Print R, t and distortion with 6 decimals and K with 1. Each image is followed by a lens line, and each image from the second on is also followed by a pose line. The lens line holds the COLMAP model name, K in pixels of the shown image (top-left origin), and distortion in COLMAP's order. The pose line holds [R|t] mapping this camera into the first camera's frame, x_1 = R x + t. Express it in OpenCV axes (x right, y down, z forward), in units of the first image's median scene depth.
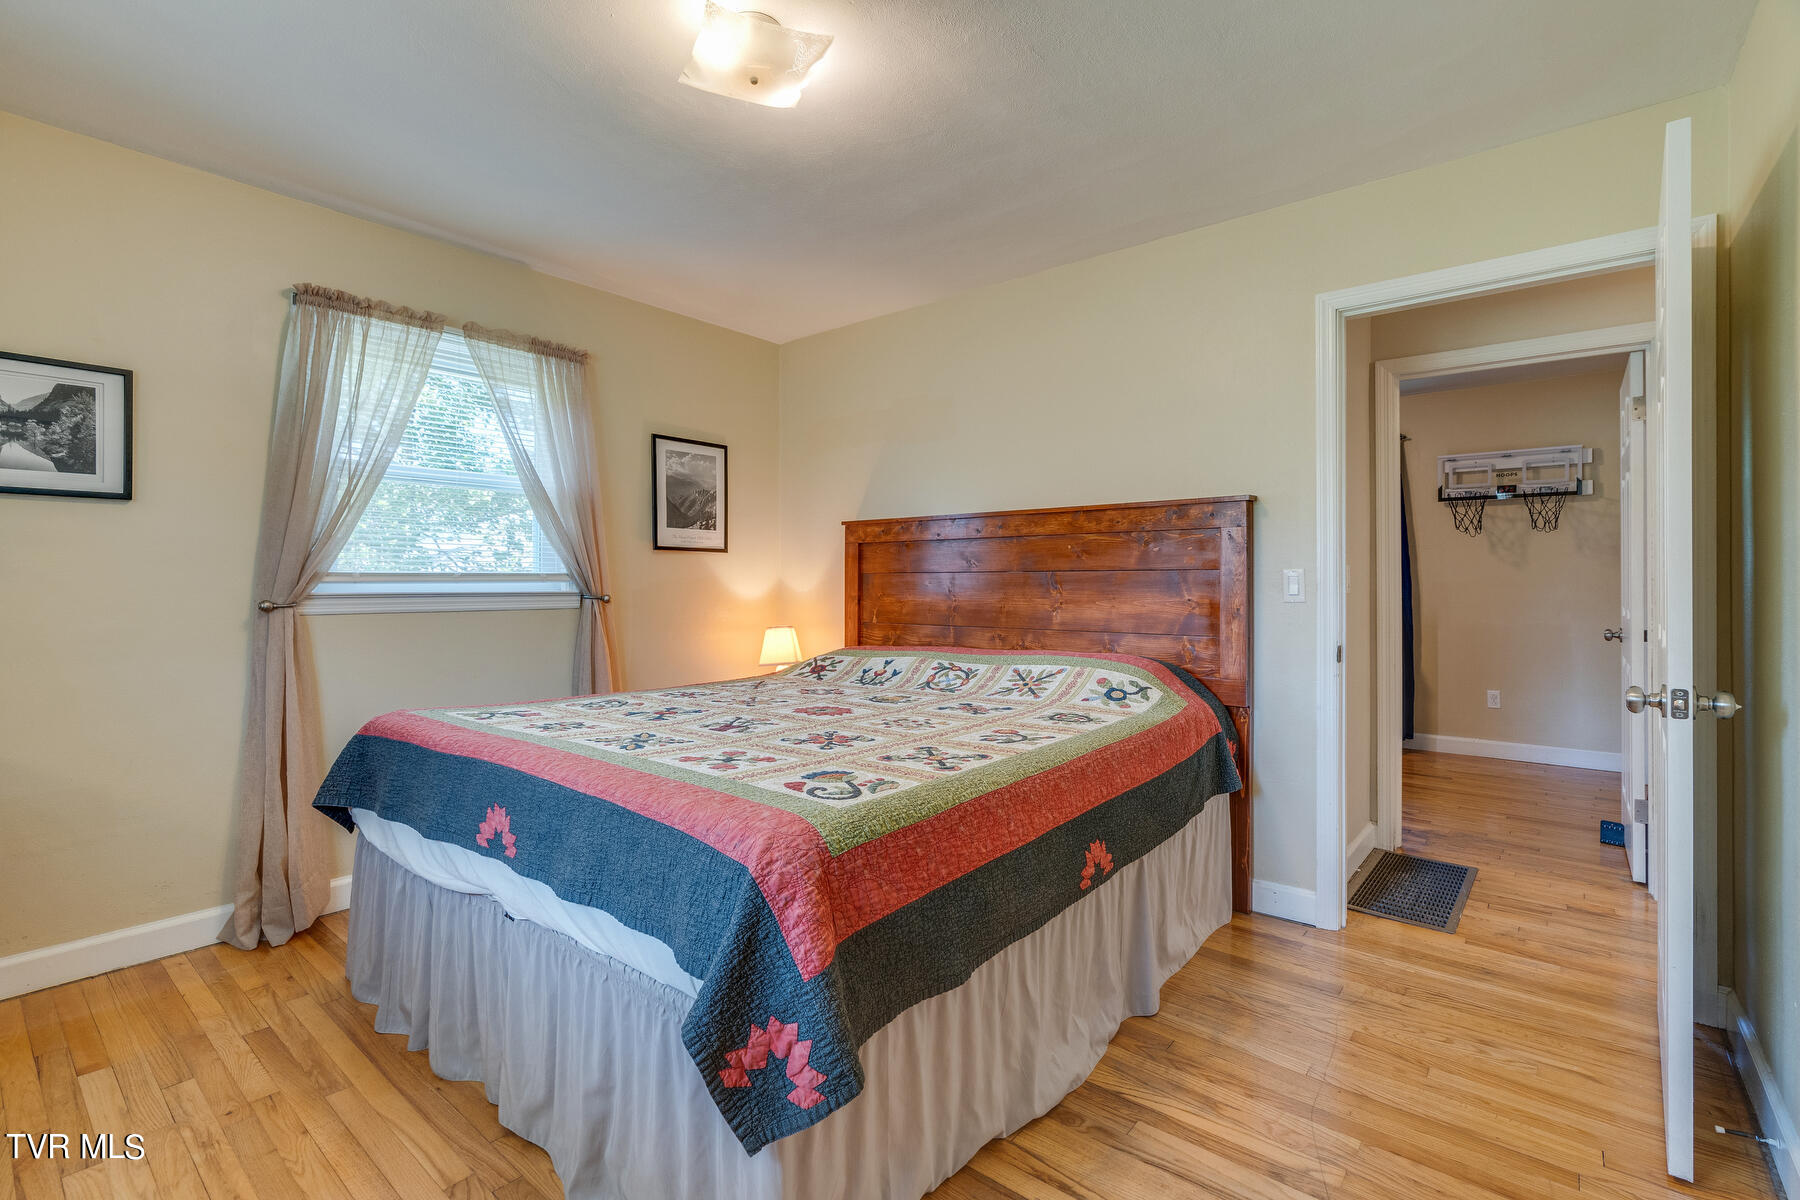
lens RADIAL K [[815.2, 0, 896.3], [0, 815.2, 584.6], [0, 0, 1]] dist [-0.005129, -0.000381]
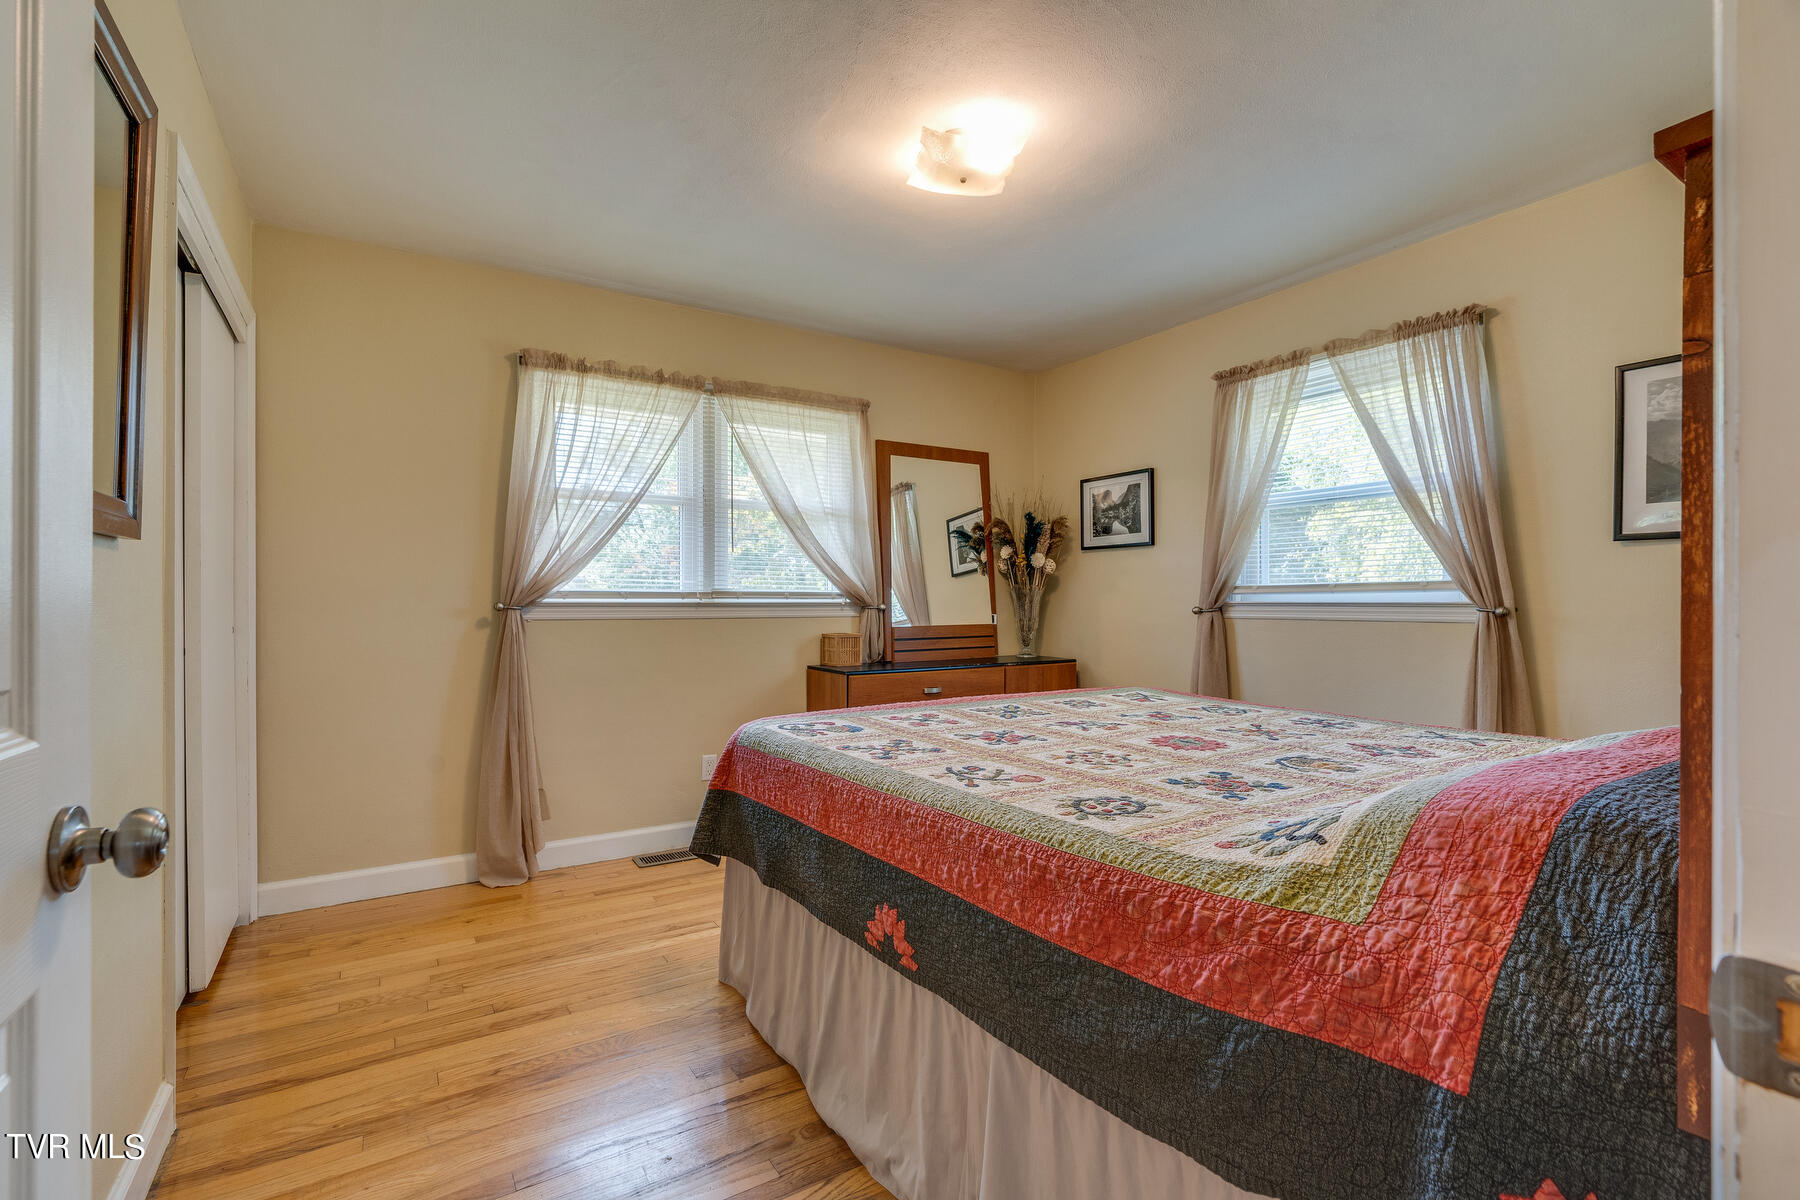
lens RADIAL K [[815.2, 0, 897.5], [0, 815.2, 602.7], [0, 0, 1]] dist [-0.005129, -0.000381]
pose [[-0.298238, -0.001169, -0.954491, 0.703735], [-0.000311, 0.999999, -0.001127, 0.013230], [0.954491, -0.000040, -0.298238, 0.873062]]
